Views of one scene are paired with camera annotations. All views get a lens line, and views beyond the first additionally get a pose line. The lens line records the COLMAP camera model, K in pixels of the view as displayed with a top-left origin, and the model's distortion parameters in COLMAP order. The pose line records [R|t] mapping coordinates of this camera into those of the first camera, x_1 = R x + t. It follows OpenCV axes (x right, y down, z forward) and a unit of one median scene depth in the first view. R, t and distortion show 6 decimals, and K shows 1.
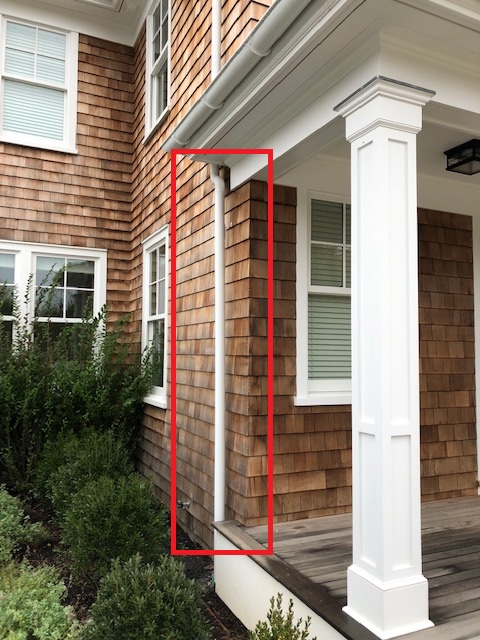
lens RADIAL K [[520.8, 0, 240.0], [0, 520.8, 320.0], [0, 0, 1]] dist [0.004600, 0.010069]
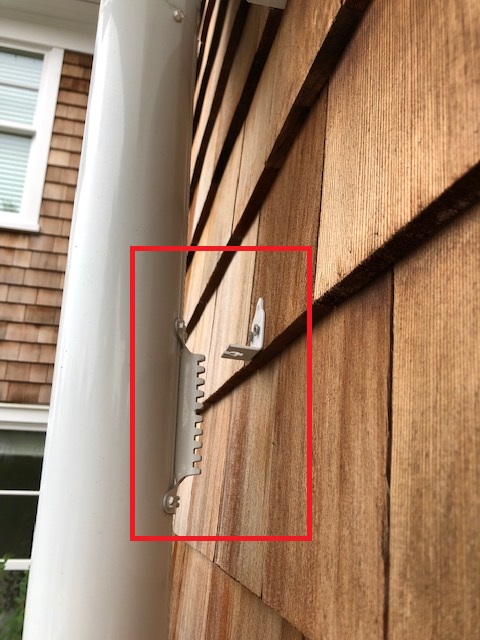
lens RADIAL K [[520.8, 0, 240.0], [0, 520.8, 320.0], [0, 0, 1]] dist [0.004600, 0.010069]
pose [[0.978966, -0.047363, -0.198449, -0.001470], [-0.002310, 0.970046, -0.242909, -0.096585], [0.204010, 0.238258, 0.949533, 0.544993]]
